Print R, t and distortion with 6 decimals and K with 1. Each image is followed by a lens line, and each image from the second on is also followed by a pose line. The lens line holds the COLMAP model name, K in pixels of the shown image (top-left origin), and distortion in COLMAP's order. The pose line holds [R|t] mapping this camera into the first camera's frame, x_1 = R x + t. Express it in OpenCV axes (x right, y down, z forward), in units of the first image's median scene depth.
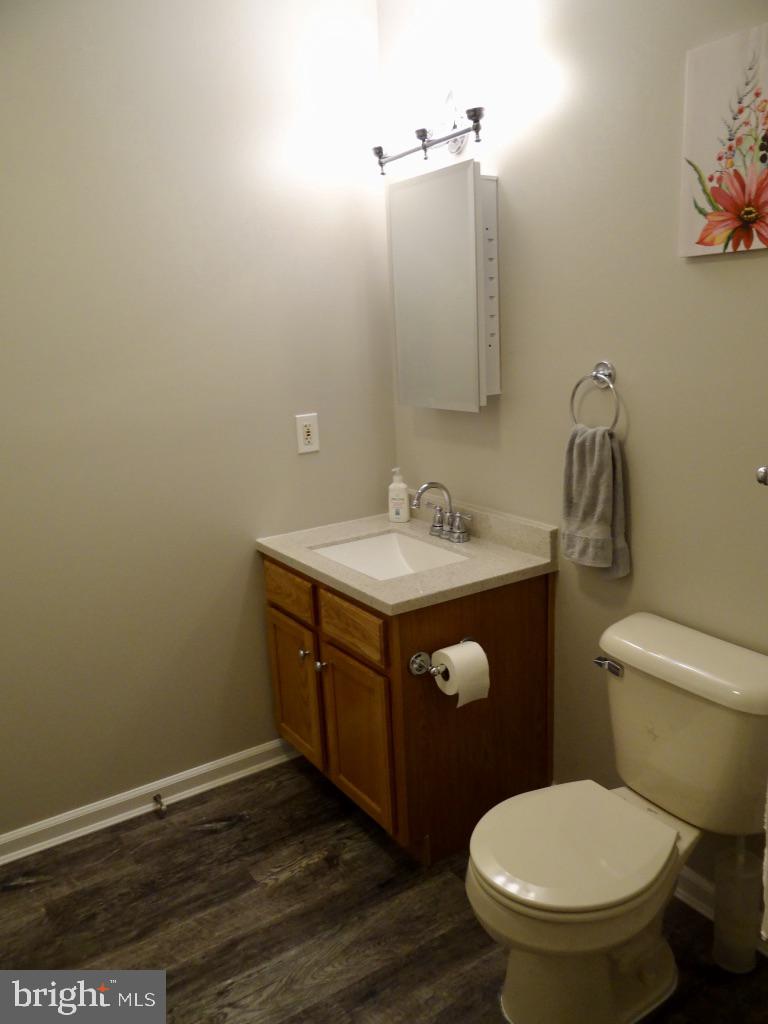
lens RADIAL K [[805.5, 0, 383.8], [0, 805.5, 516.5], [0, 0, 1]] dist [-0.000606, 0.001144]
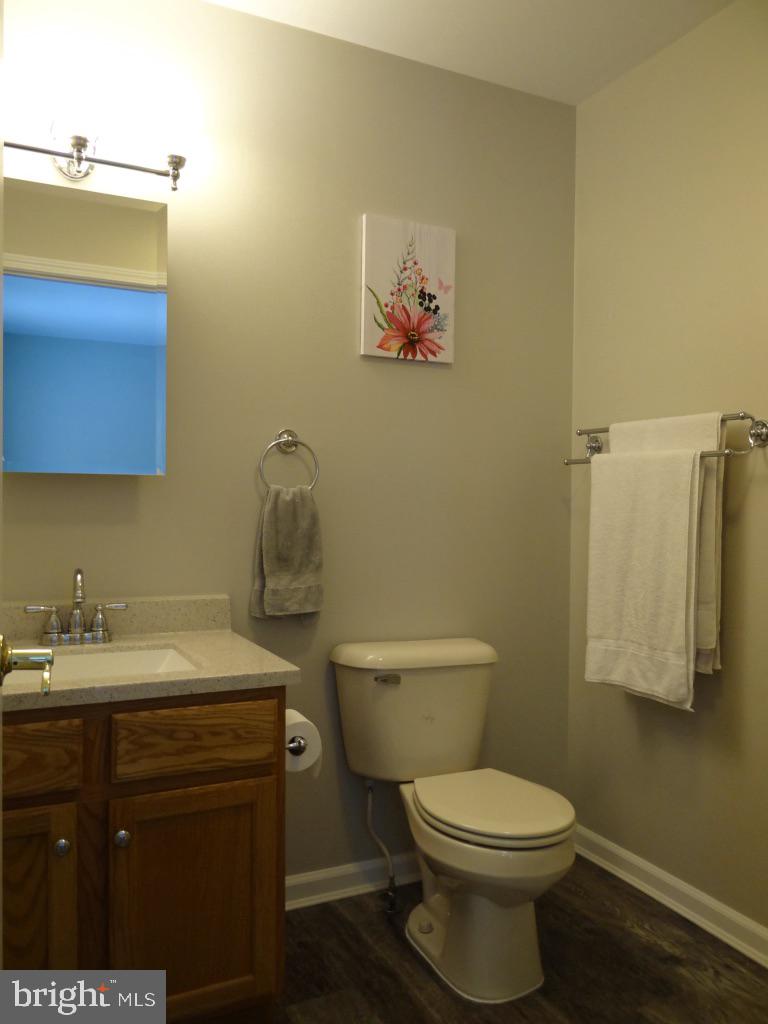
lens RADIAL K [[805.5, 0, 383.8], [0, 805.5, 516.5], [0, 0, 1]] dist [-0.000606, 0.001144]
pose [[0.112070, 0.038048, 0.992972, -1.005906], [0.219263, 0.973690, -0.062055, 0.029822], [-0.969208, 0.224677, 0.100779, 0.962315]]
